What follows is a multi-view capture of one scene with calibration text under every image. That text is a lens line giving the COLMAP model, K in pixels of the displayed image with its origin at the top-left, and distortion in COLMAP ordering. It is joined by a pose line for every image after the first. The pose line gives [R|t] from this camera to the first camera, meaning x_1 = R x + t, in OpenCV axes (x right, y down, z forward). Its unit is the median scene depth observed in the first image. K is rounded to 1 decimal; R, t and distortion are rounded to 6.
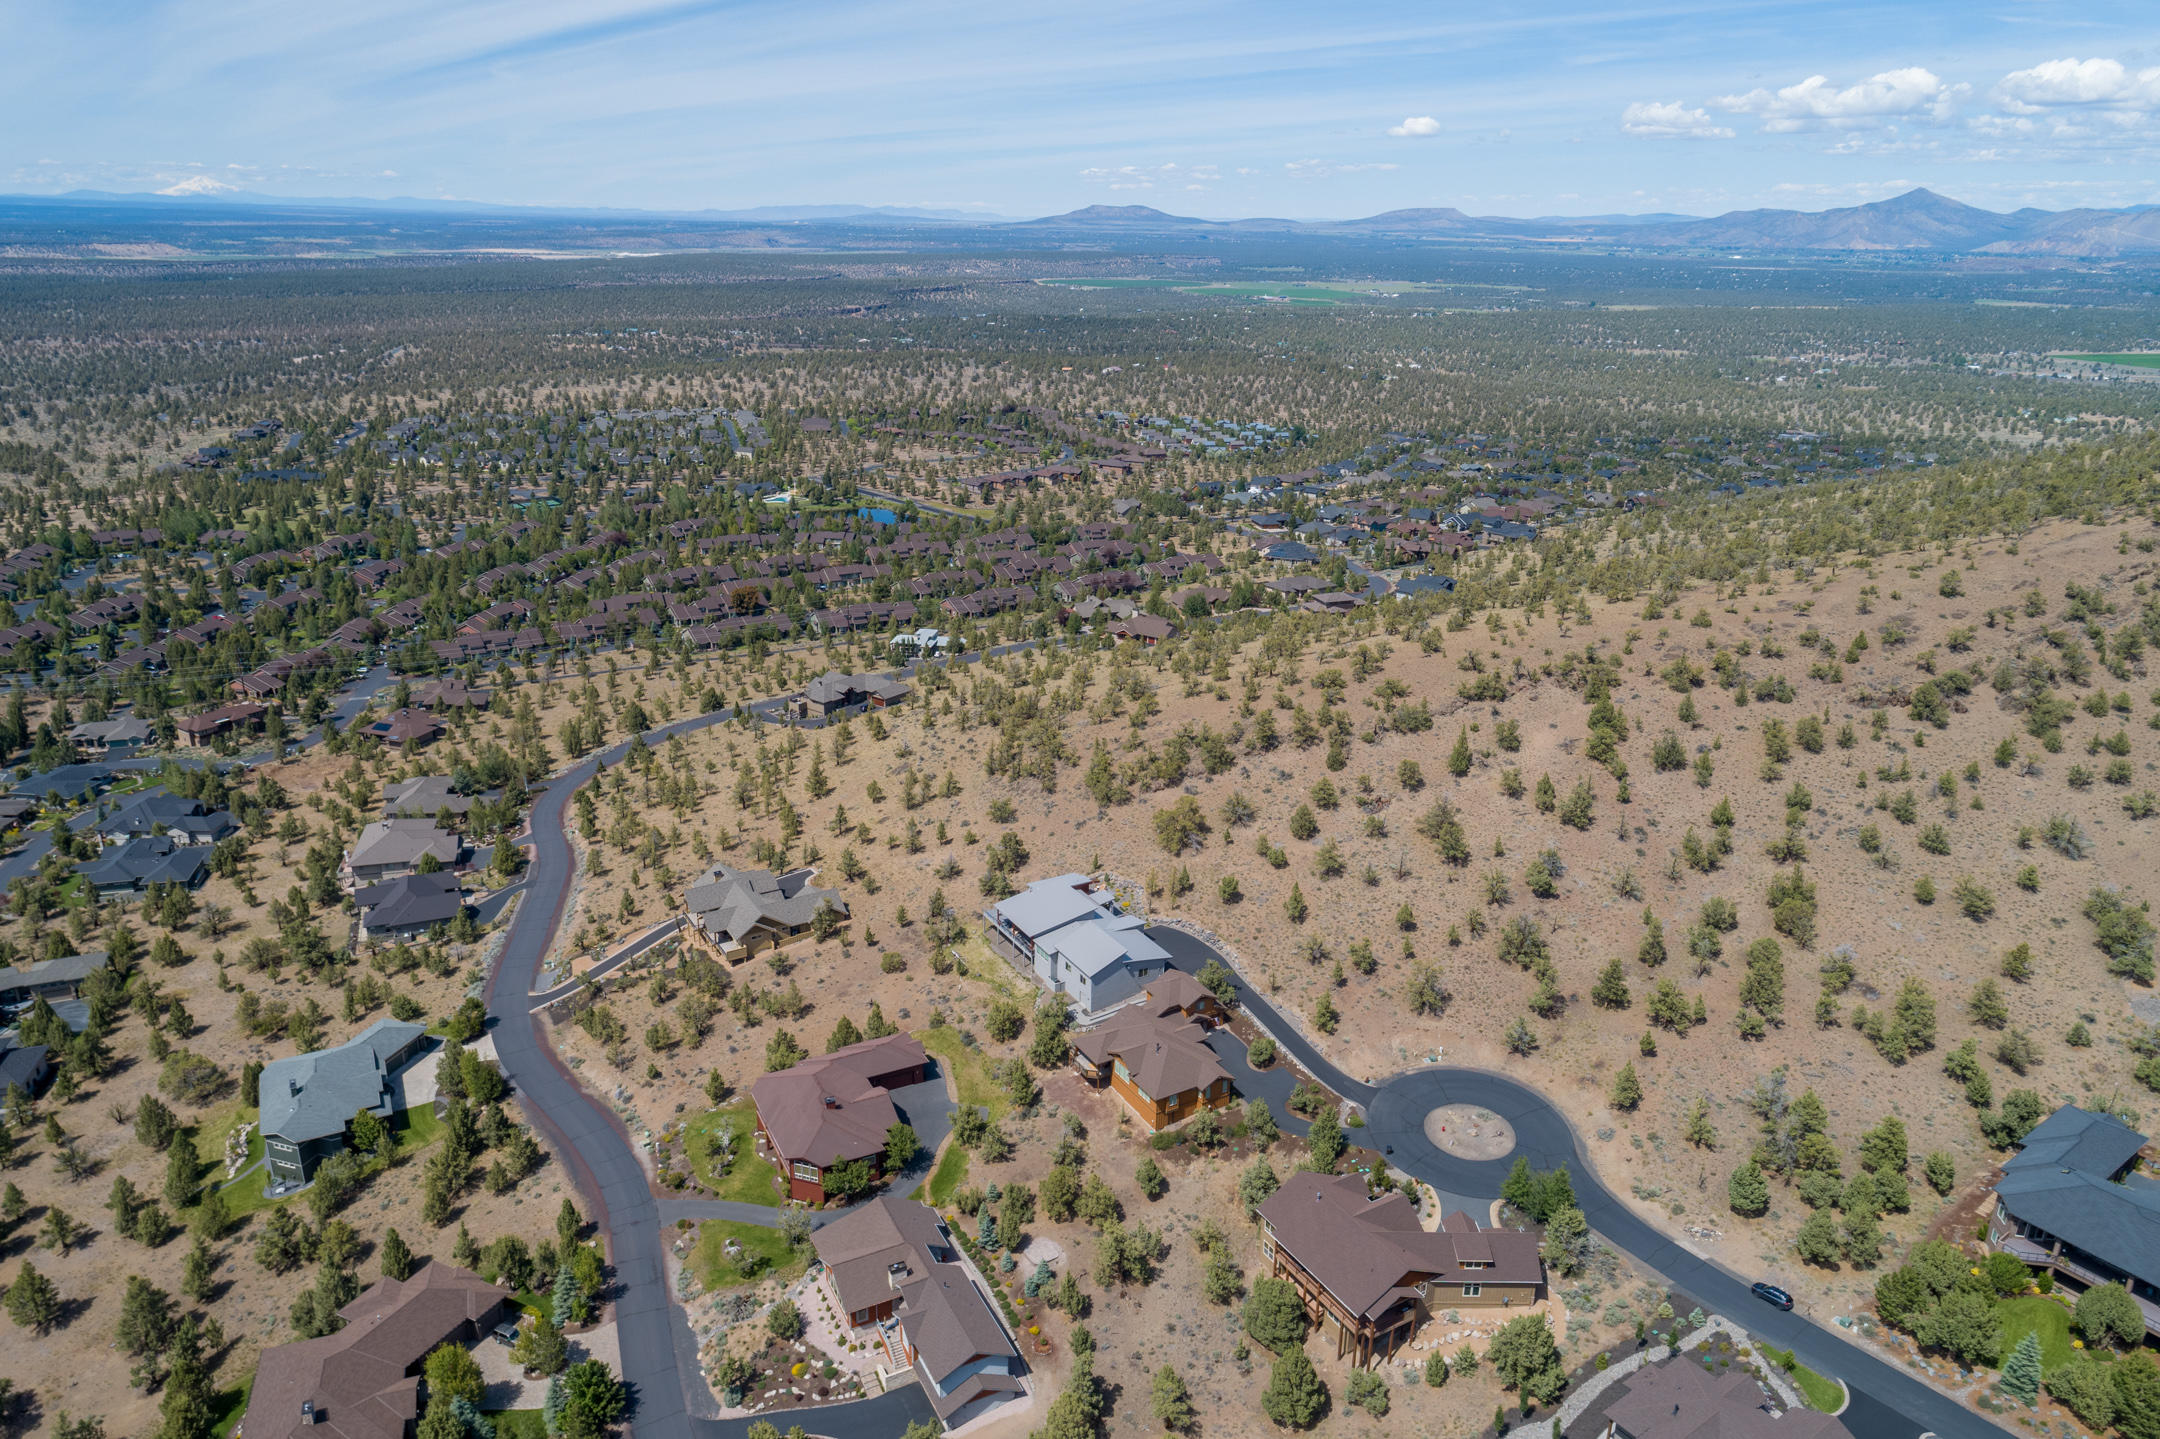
lens RADIAL K [[1457.1, 0, 1079.3], [0, 1457.1, 705.6], [0, 0, 1]] dist [-0.005739, 0.010282]
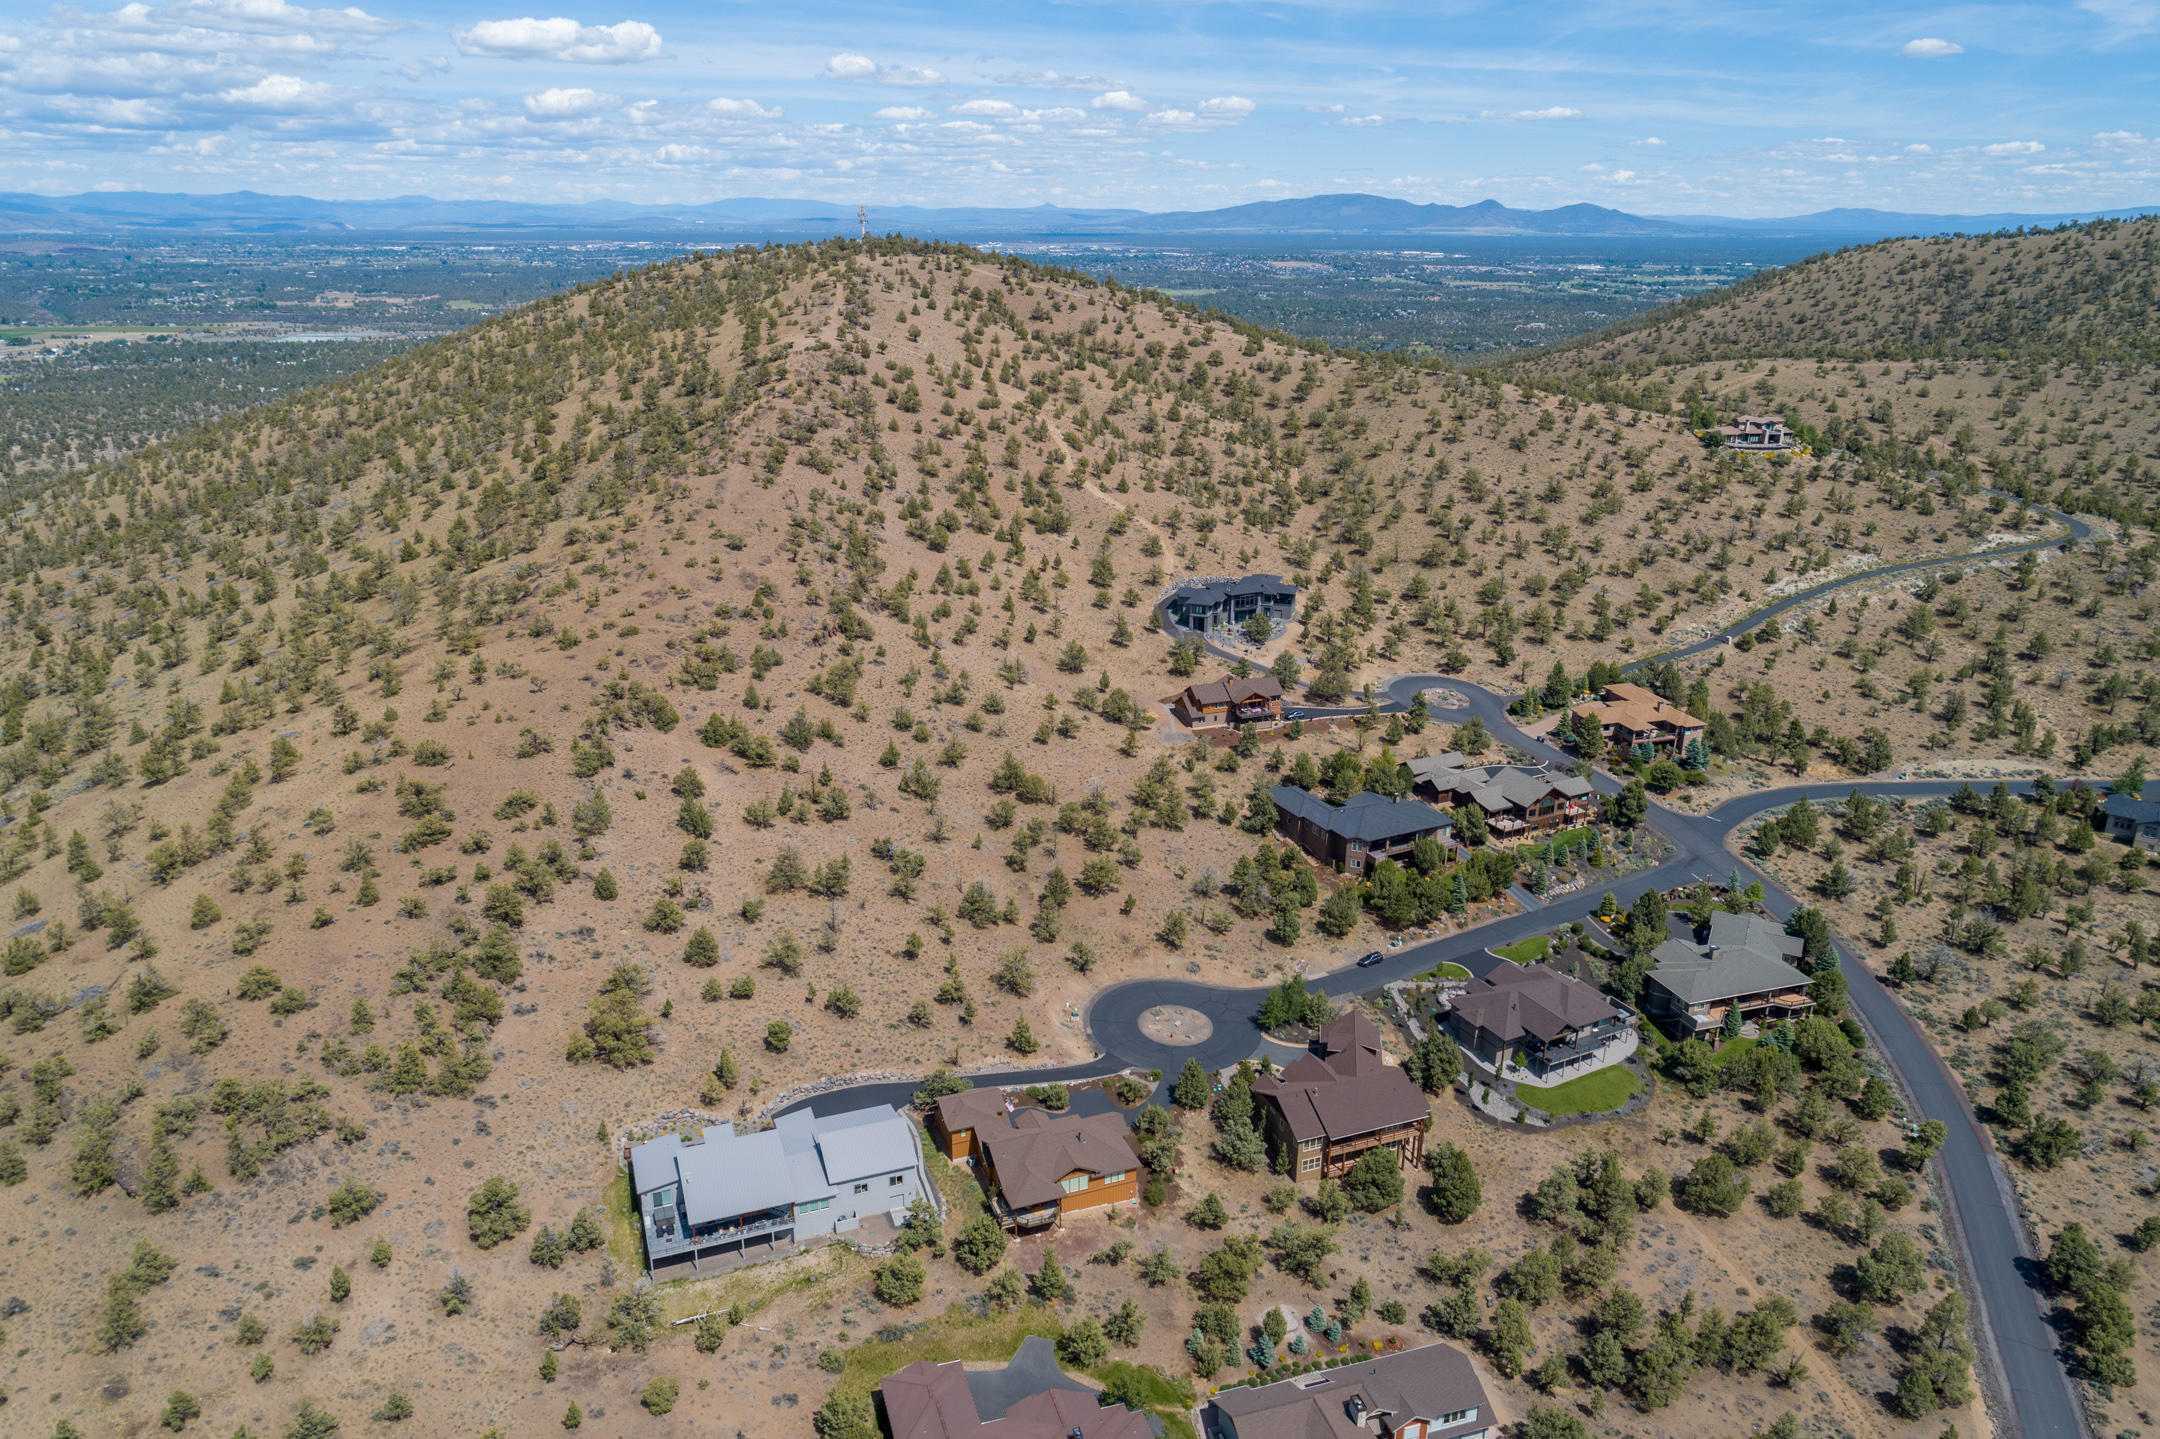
lens RADIAL K [[1457.1, 0, 1081.1], [0, 1457.1, 706.5], [0, 0, 1]] dist [-0.005739, 0.010282]
pose [[0.159796, -0.326206, 0.931694, -0.513494], [0.313604, 0.911704, 0.265420, -0.188918], [-0.936011, 0.249770, 0.247987, 0.484691]]
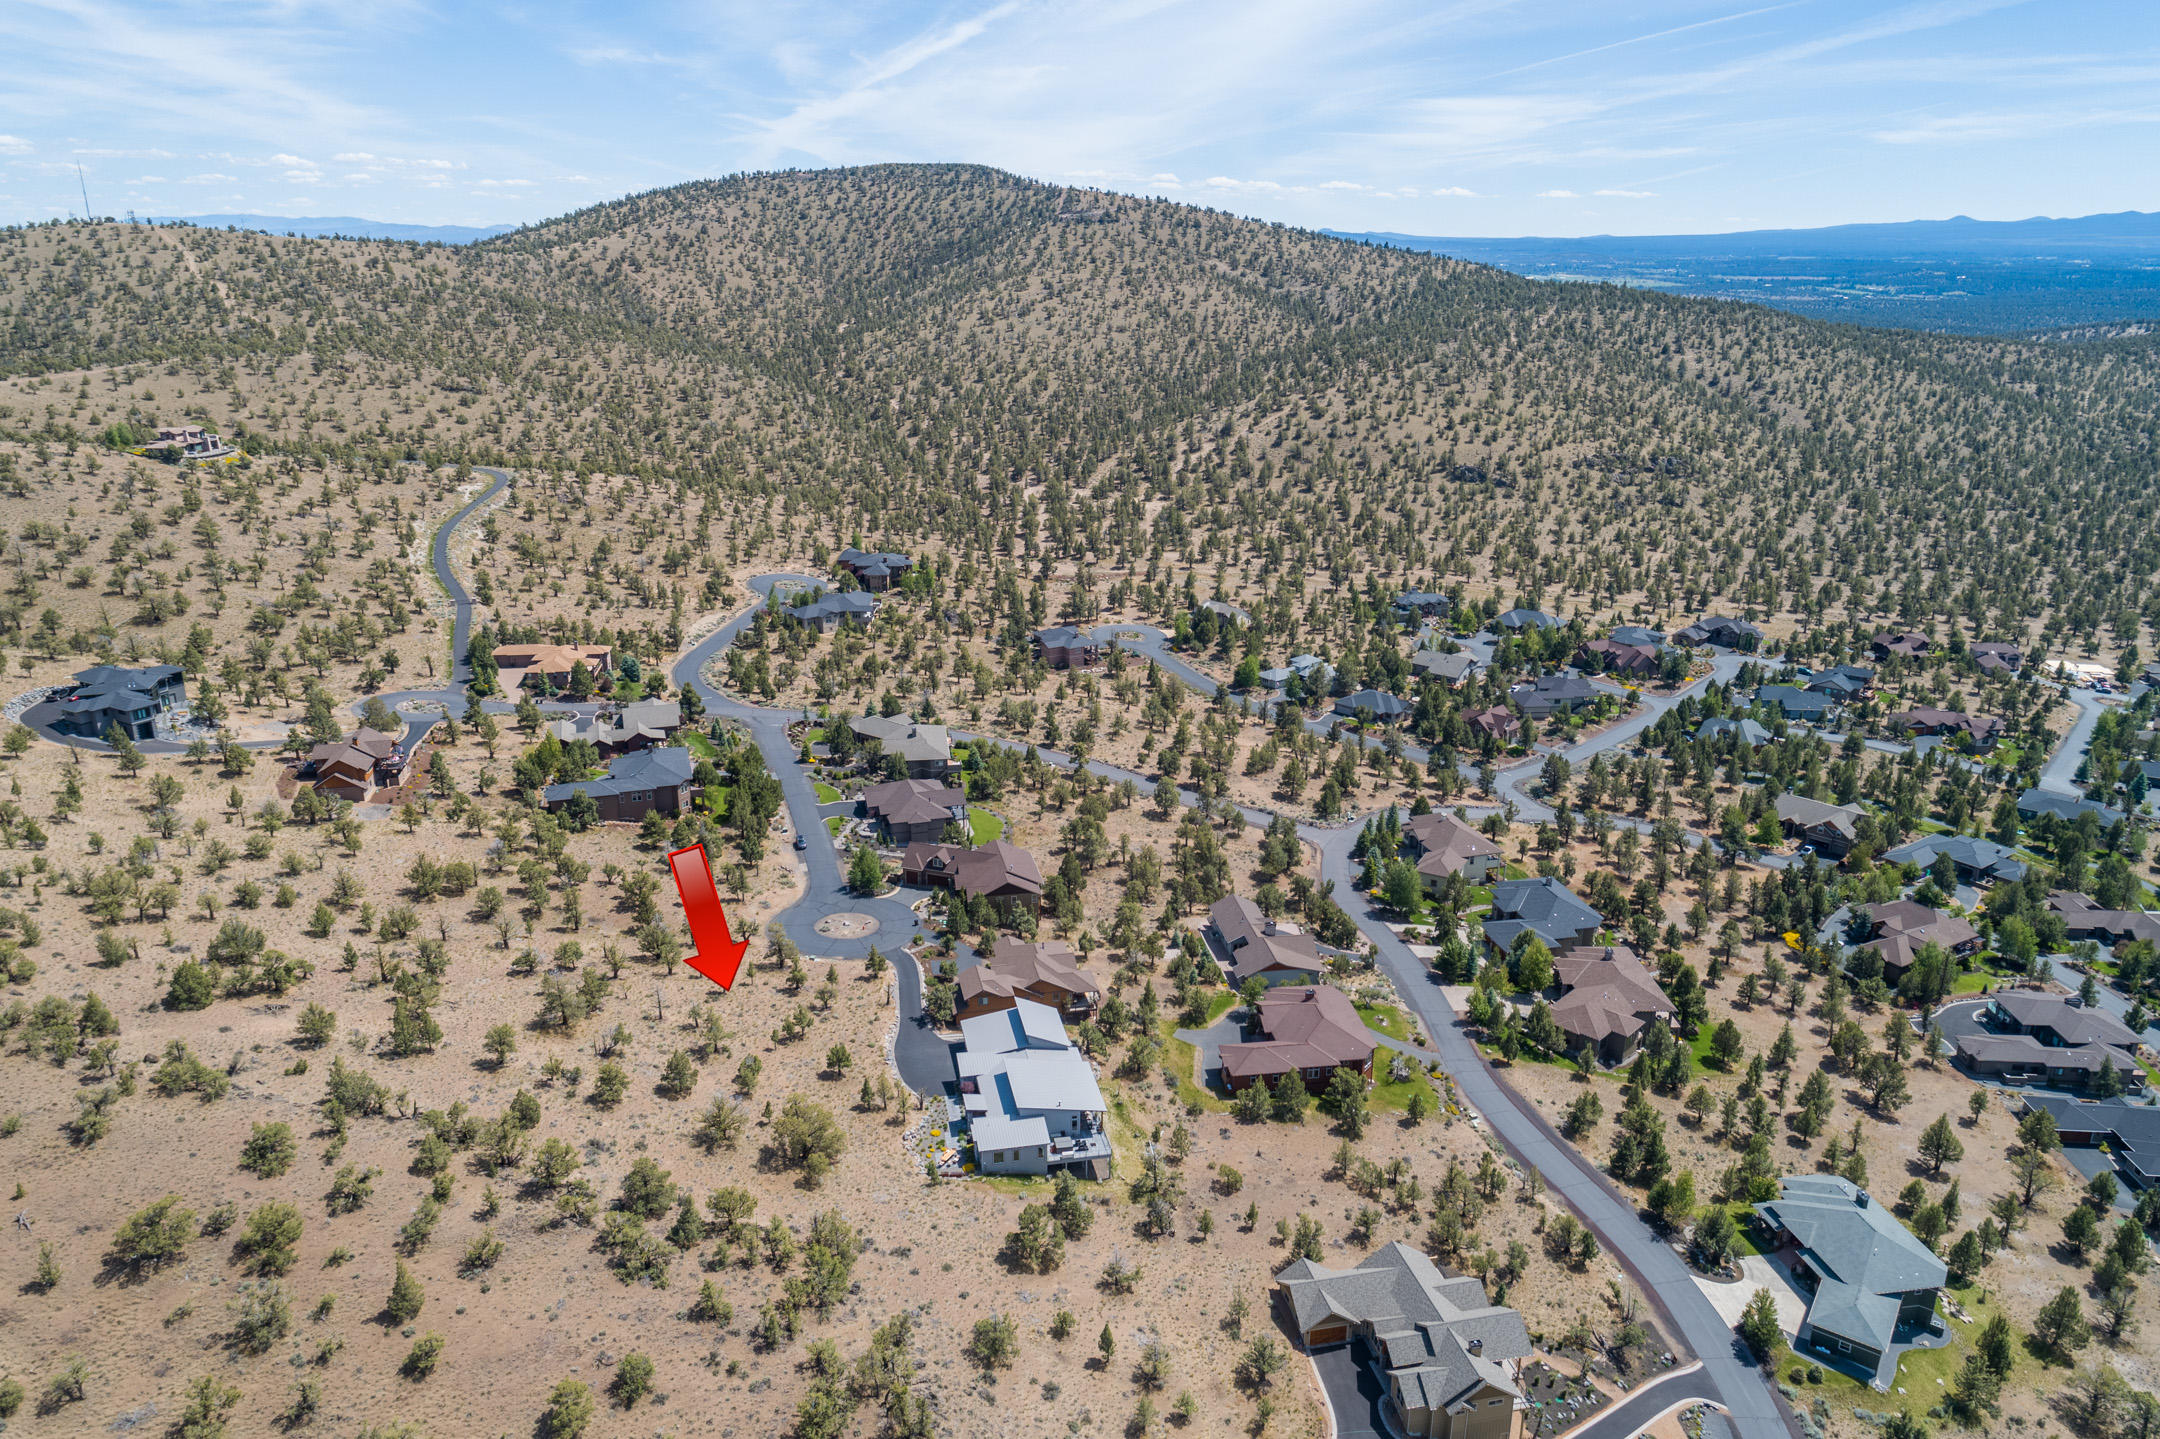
lens RADIAL K [[1457.1, 0, 1077.4], [0, 1457.1, 708.2], [0, 0, 1]] dist [-0.005739, 0.010282]
pose [[-0.946698, -0.116450, 0.300337, -0.221899], [0.086568, 0.806097, 0.585418, -0.447609], [-0.310273, 0.580214, -0.753049, 1.254033]]
